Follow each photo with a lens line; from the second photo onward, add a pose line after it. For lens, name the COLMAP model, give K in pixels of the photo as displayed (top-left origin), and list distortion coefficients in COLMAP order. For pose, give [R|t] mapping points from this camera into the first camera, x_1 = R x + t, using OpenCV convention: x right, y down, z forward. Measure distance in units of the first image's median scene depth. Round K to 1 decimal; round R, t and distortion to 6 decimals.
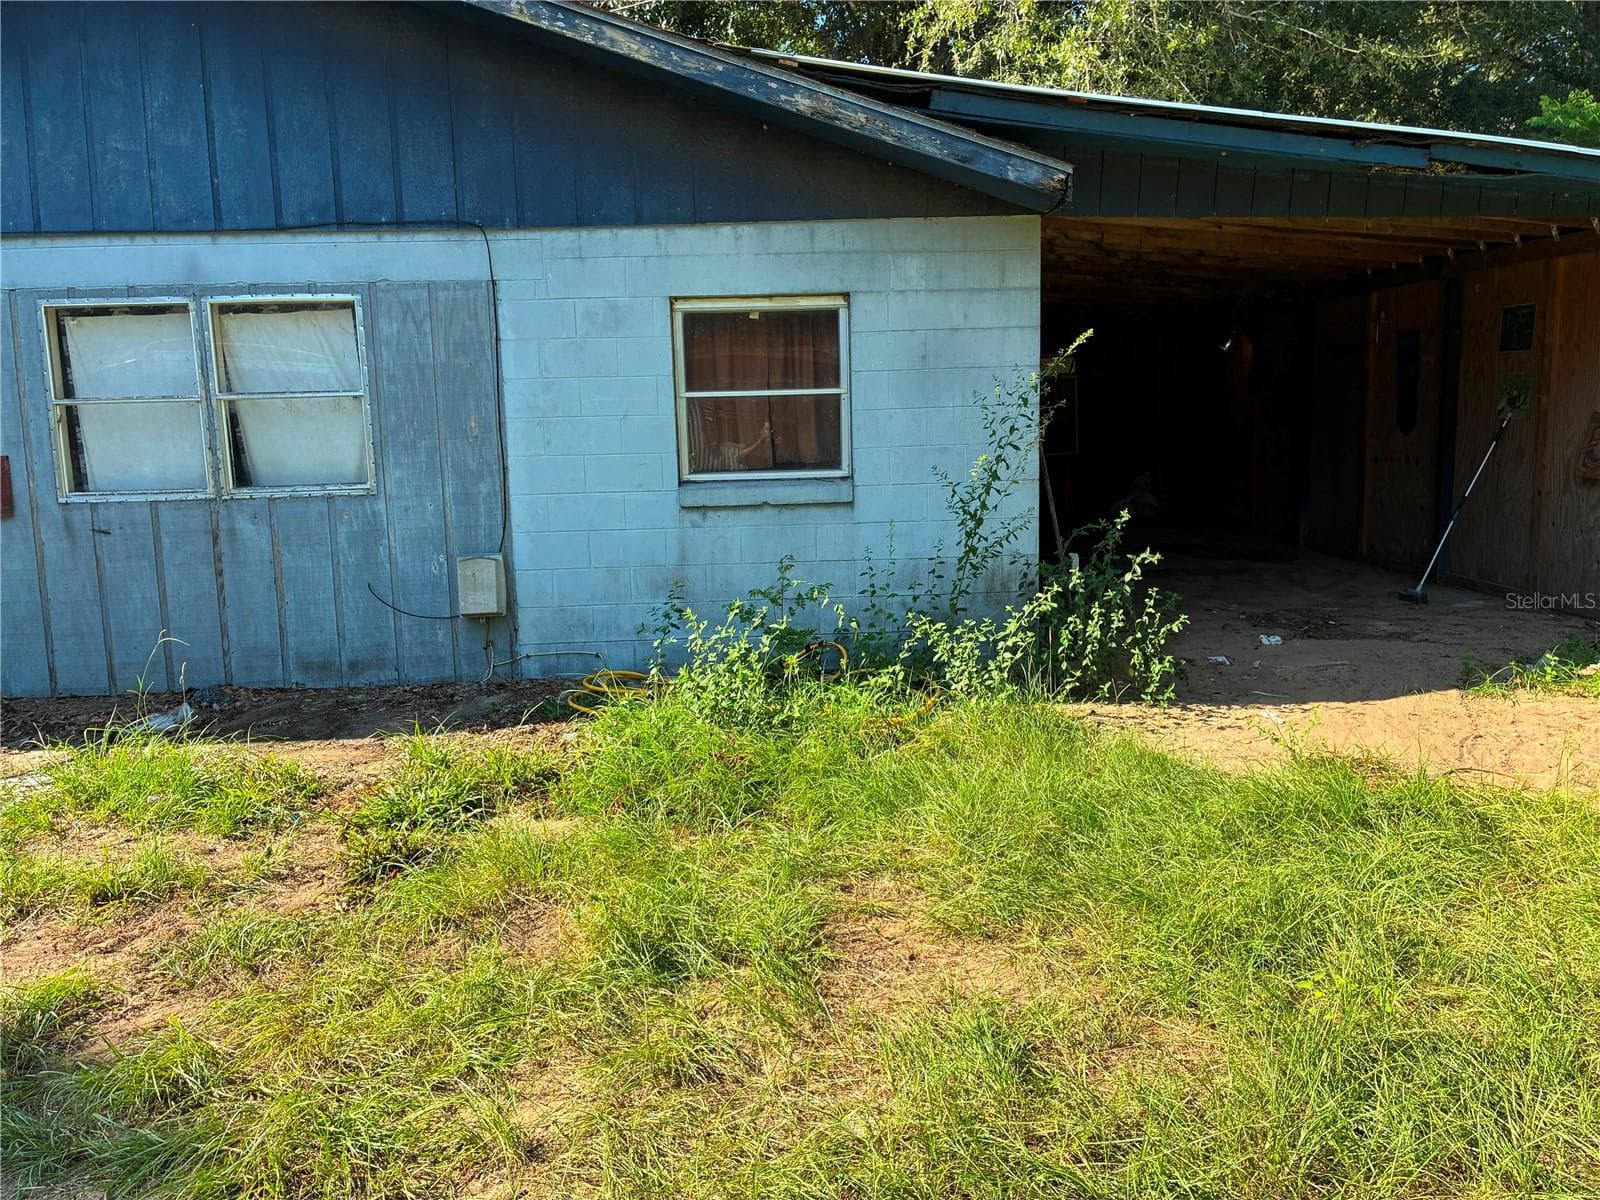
lens RADIAL K [[1241.2, 0, 797.7], [0, 1241.2, 577.0], [0, 0, 1]] dist [0.071645, -0.085015]
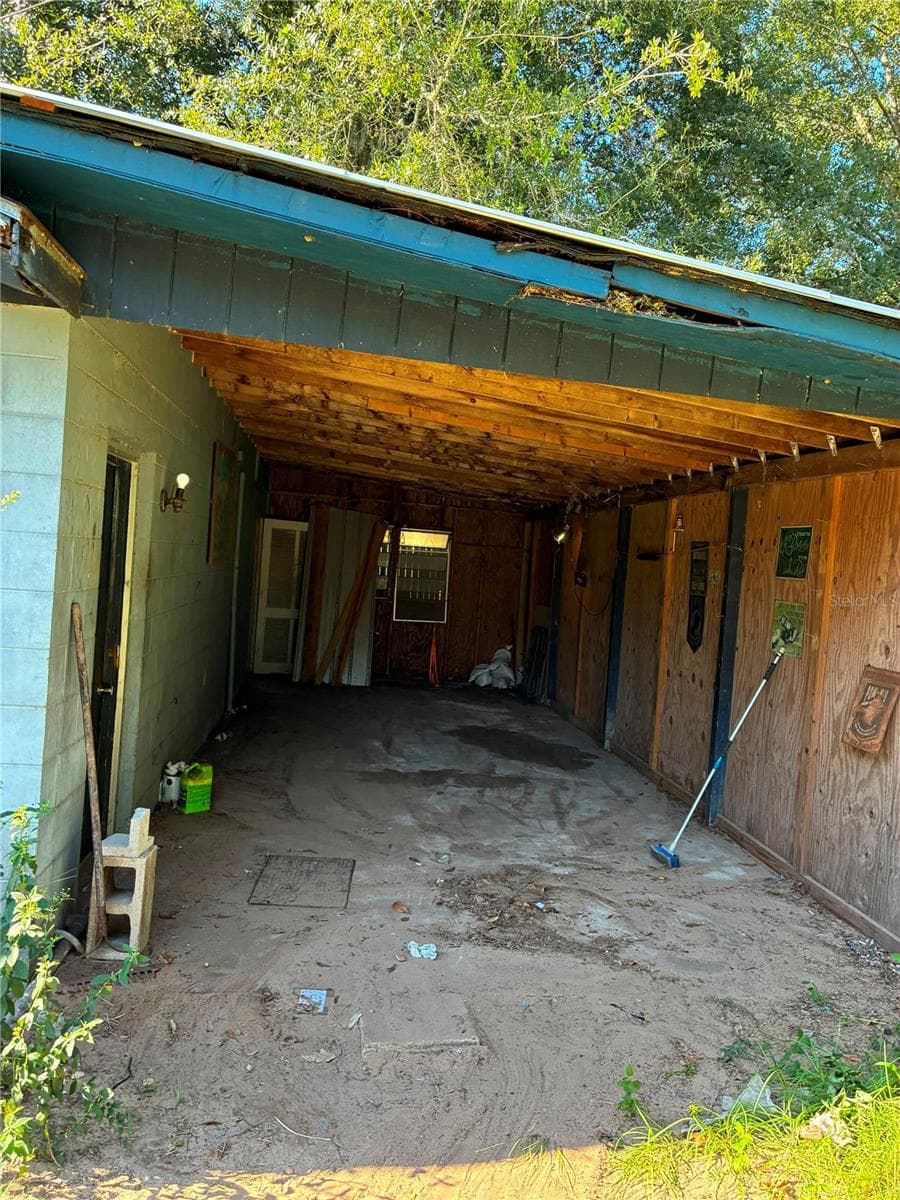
lens RADIAL K [[930.9, 0, 453.6], [0, 930.9, 582.4], [0, 0, 1]] dist [0.071645, -0.085015]
pose [[0.990274, 0.096073, 0.100635, 0.295095], [-0.084710, 0.990128, -0.111676, -0.090509], [-0.110370, 0.102066, 0.988636, 0.415137]]
